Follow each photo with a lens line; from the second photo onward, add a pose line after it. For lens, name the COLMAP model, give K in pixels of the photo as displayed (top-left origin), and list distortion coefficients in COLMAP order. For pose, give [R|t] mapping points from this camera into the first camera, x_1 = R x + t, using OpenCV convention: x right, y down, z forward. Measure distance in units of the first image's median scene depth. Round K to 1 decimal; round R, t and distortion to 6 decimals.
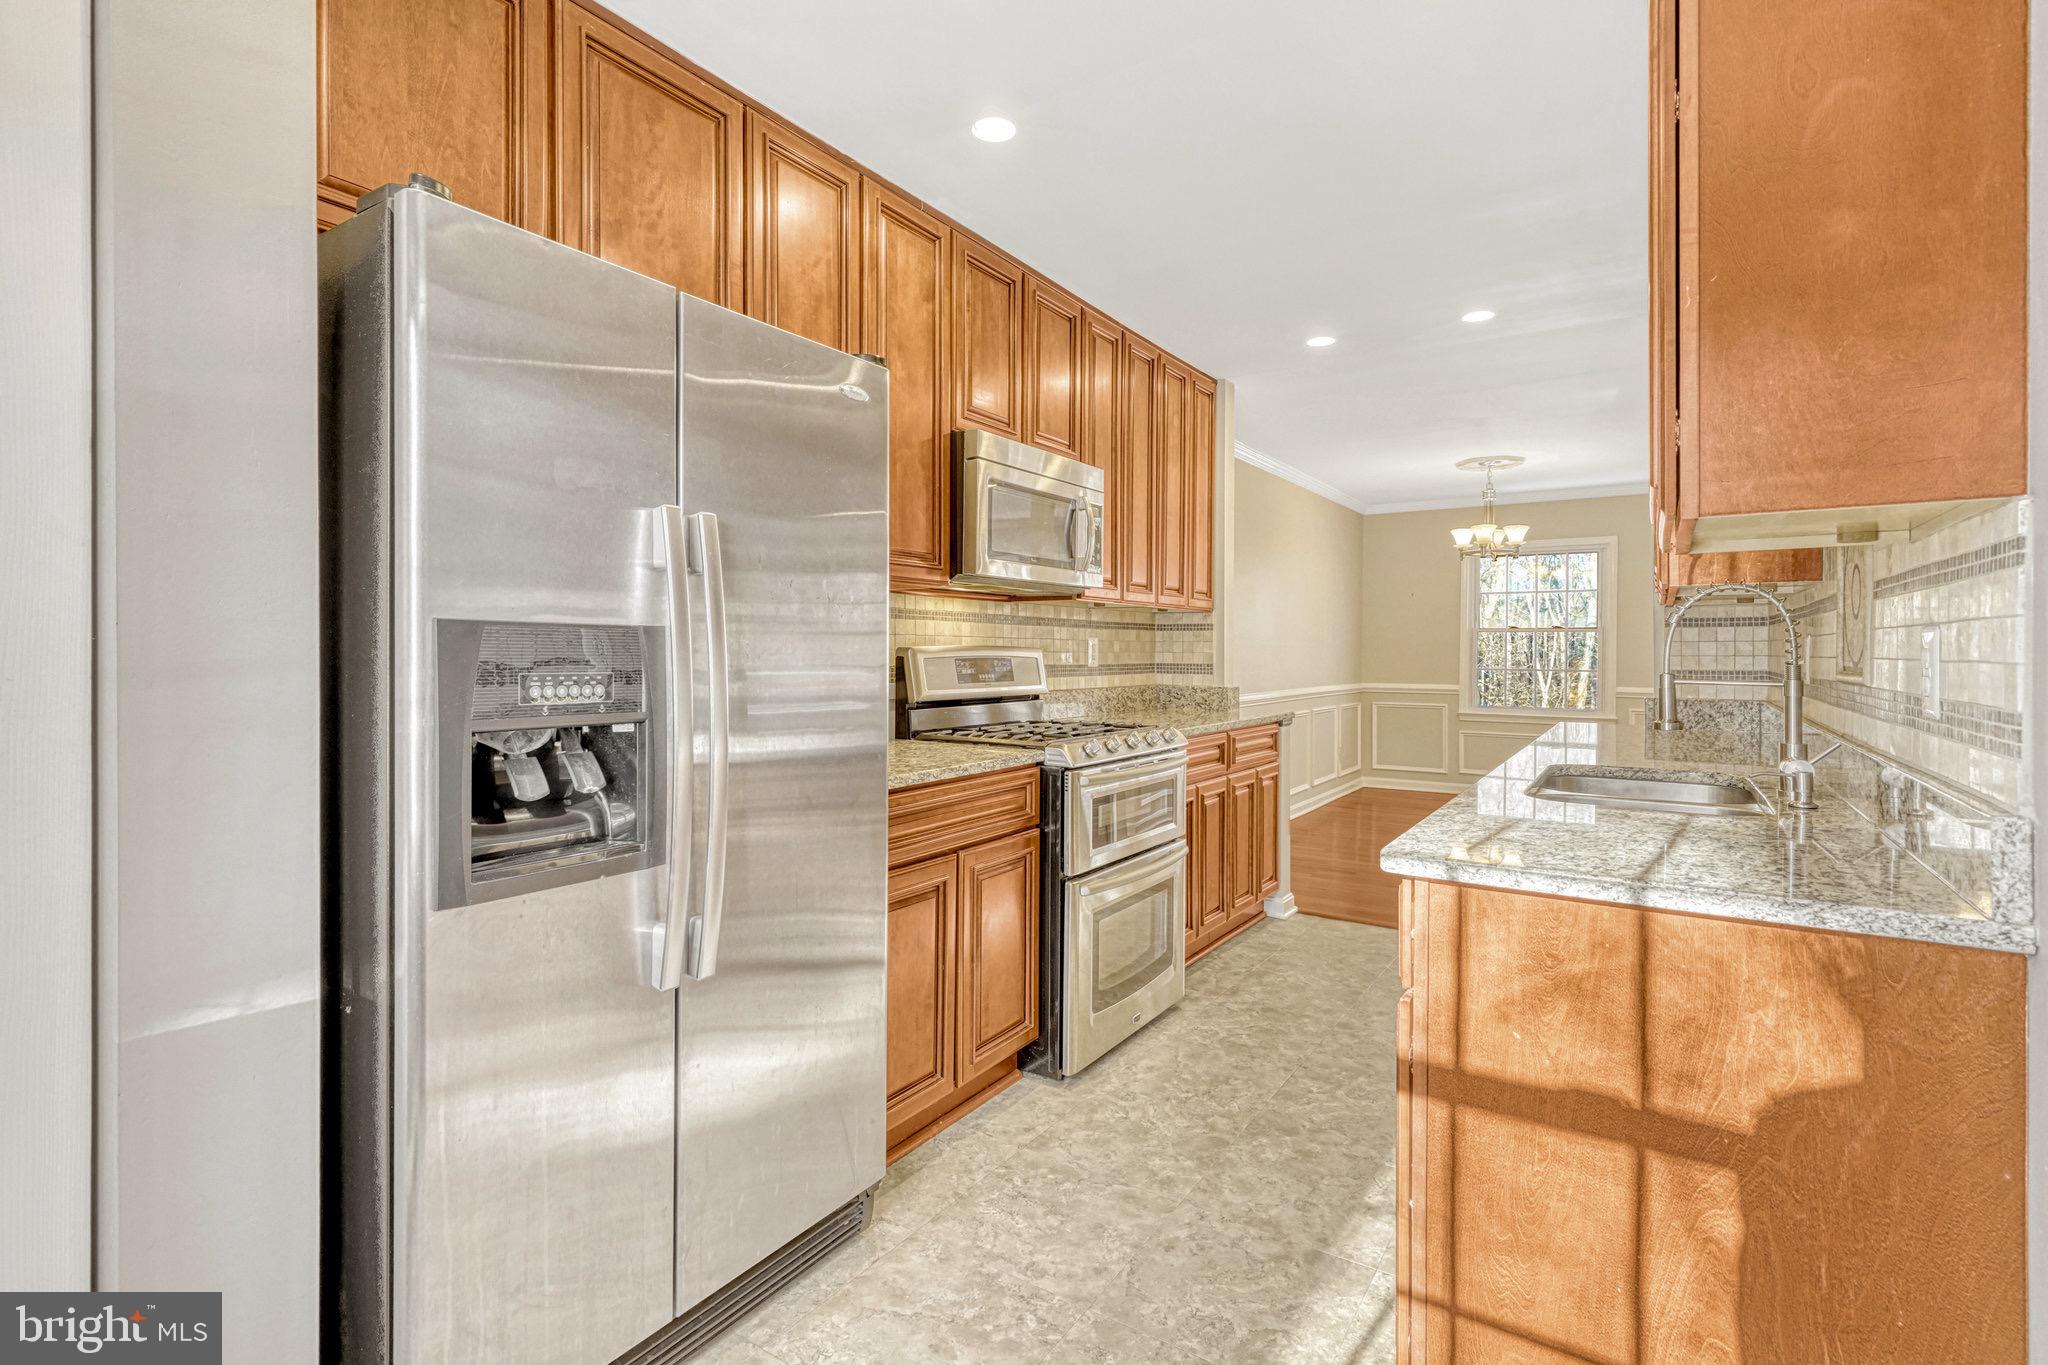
lens RADIAL K [[956.8, 0, 1023.9], [0, 956.8, 645.0], [0, 0, 1]] dist [0.004007, 0.001011]
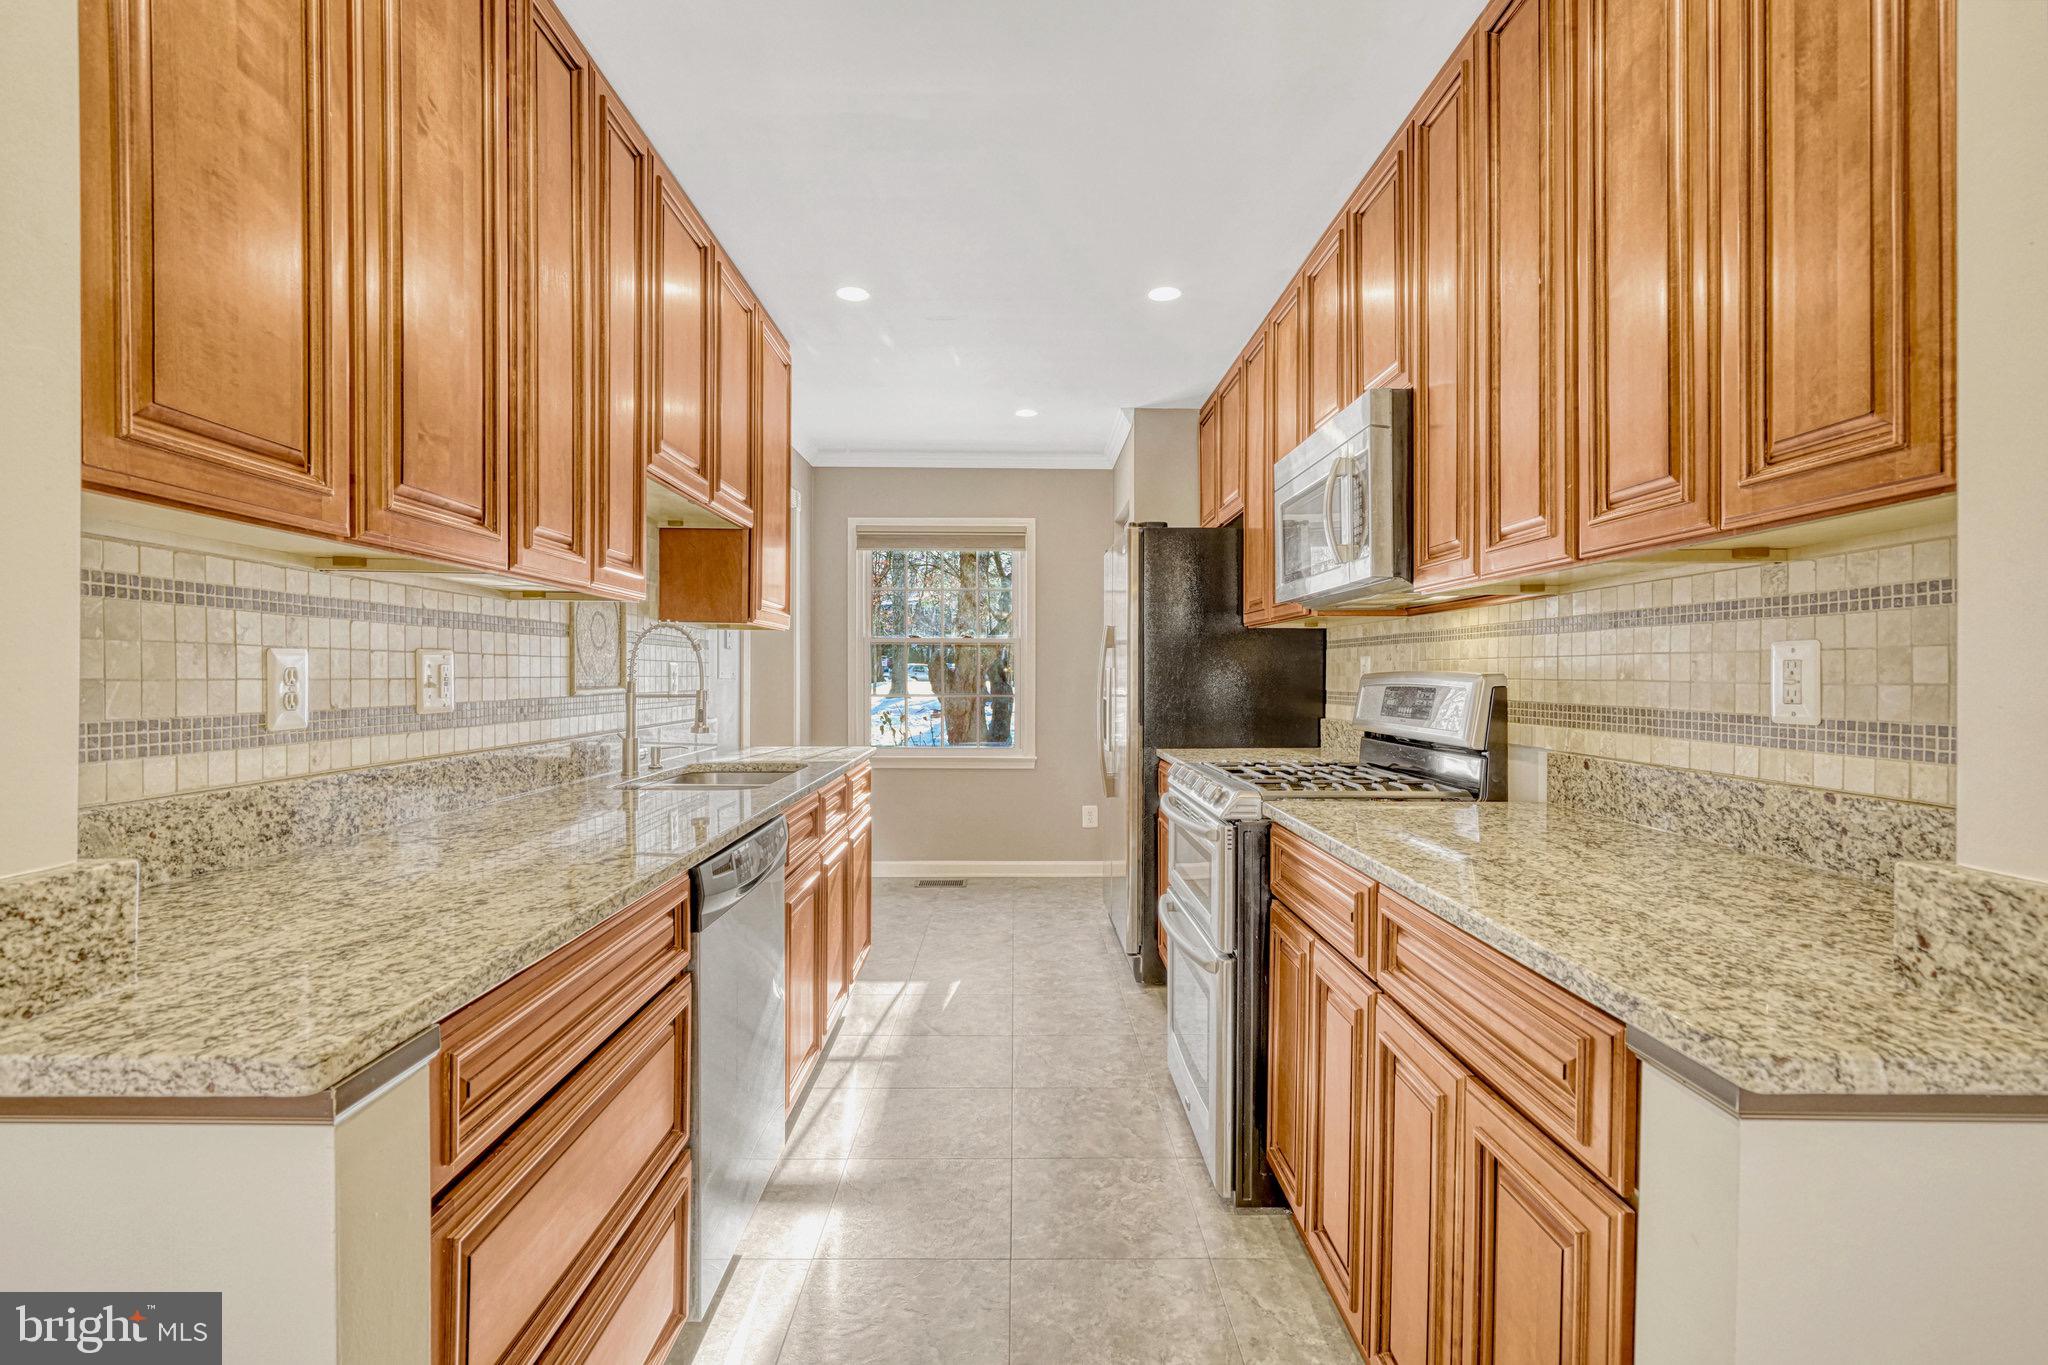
lens RADIAL K [[956.8, 0, 1012.5], [0, 956.8, 676.9], [0, 0, 1]] dist [0.004007, 0.001011]
pose [[-0.829694, -0.009957, -0.558129, 0.478123], [-0.011498, 0.999934, -0.000746, 0.008681], [0.558099, 0.005798, -0.829754, 1.066852]]
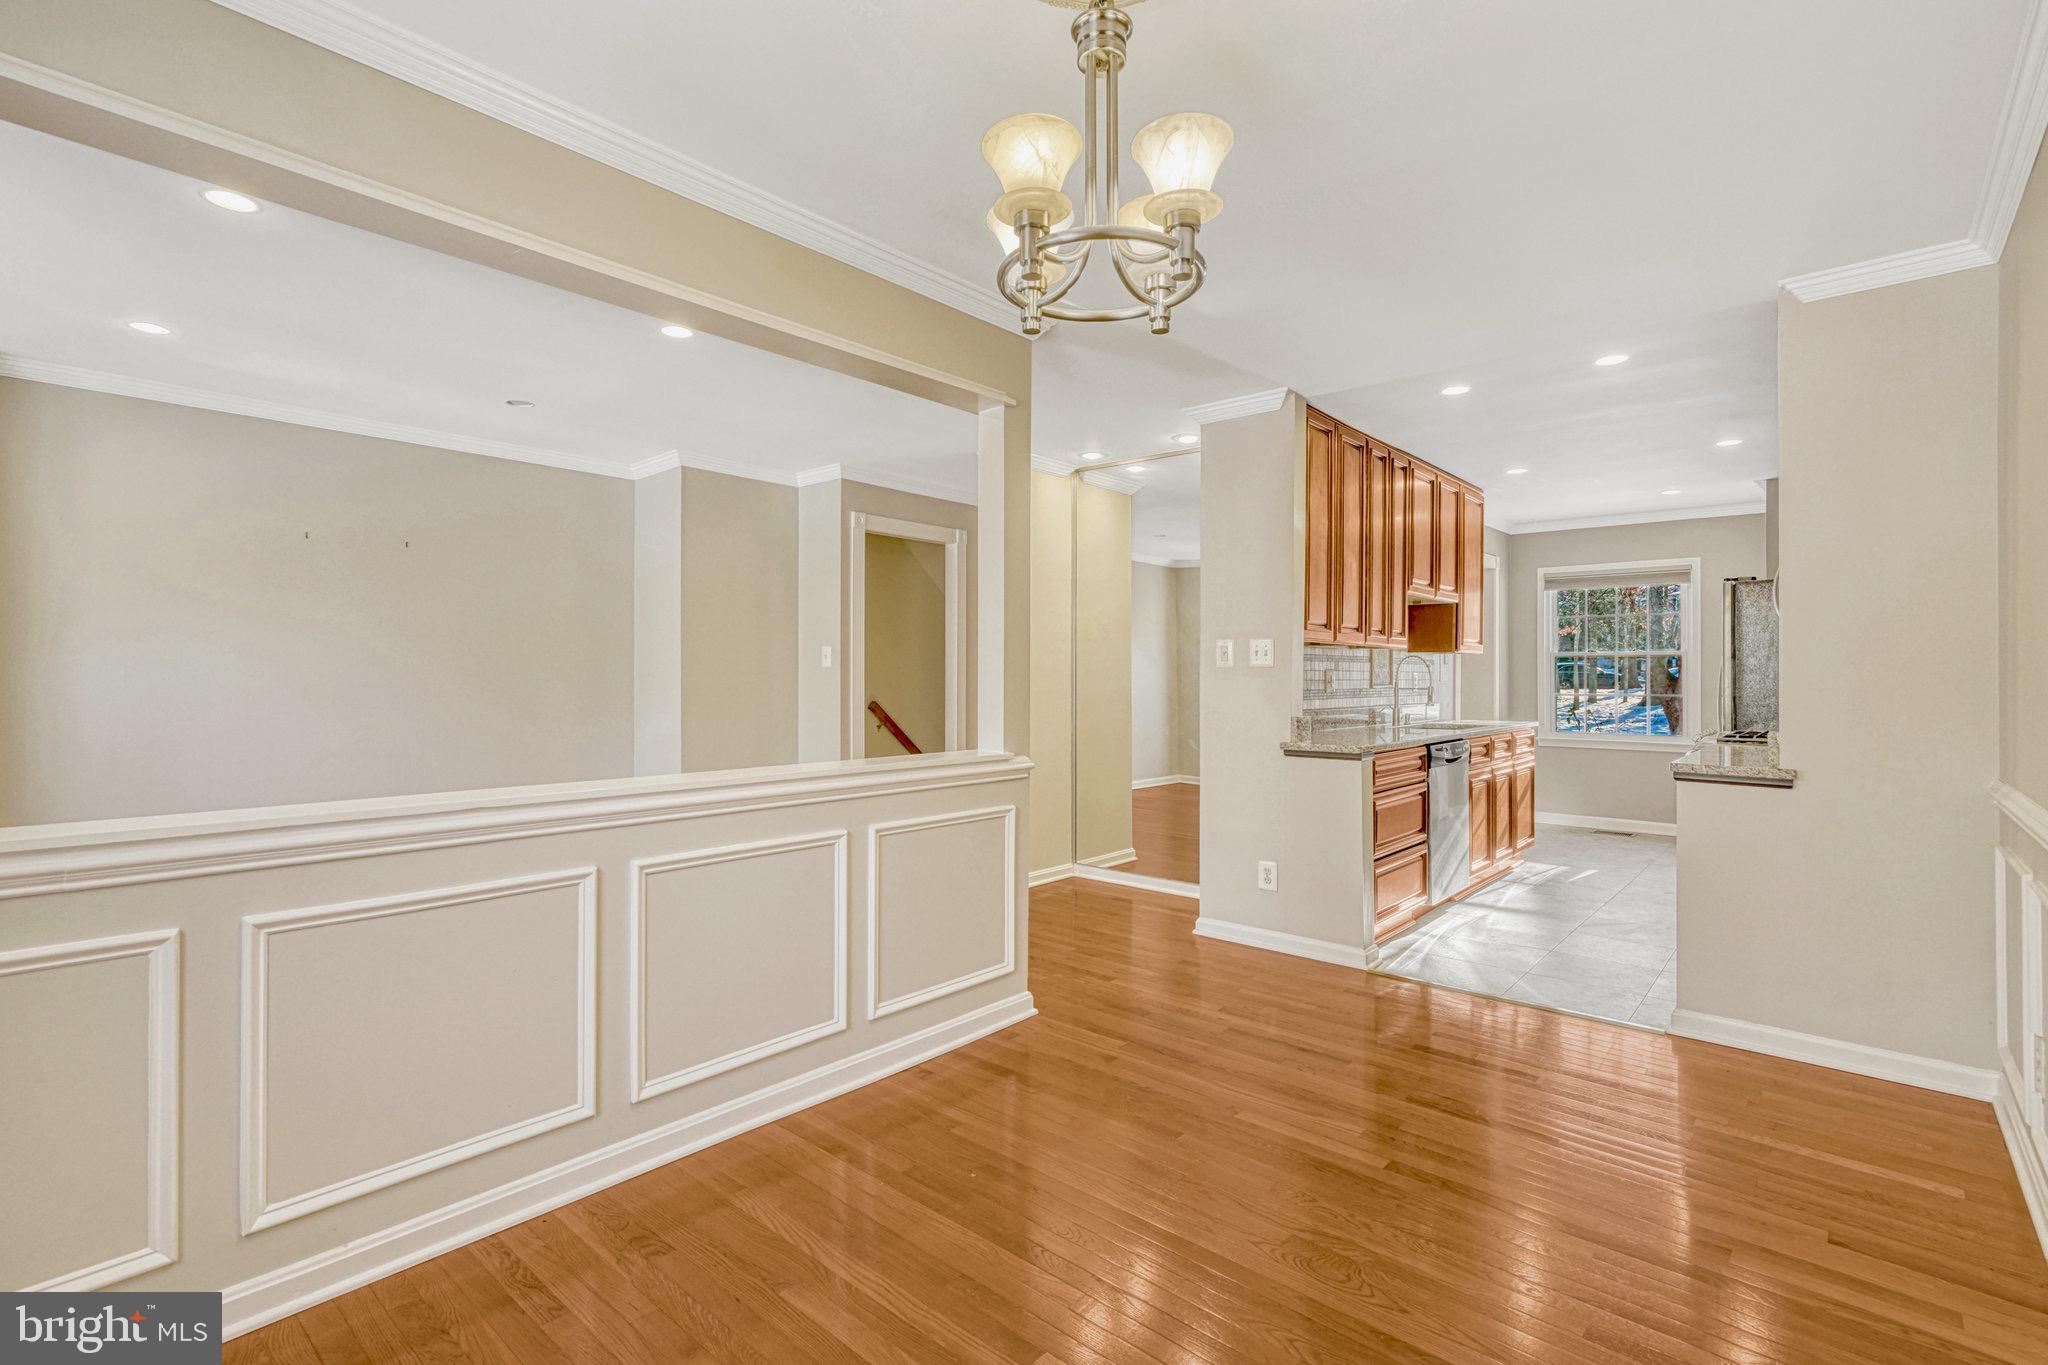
lens RADIAL K [[956.8, 0, 1012.1], [0, 956.8, 672.8], [0, 0, 1]] dist [0.004007, 0.001011]
pose [[-0.991122, -0.012274, 0.132389, 0.545516], [-0.012366, 0.999924, 0.000131, 0.008285], [-0.132380, -0.001507, -0.991198, 1.301268]]
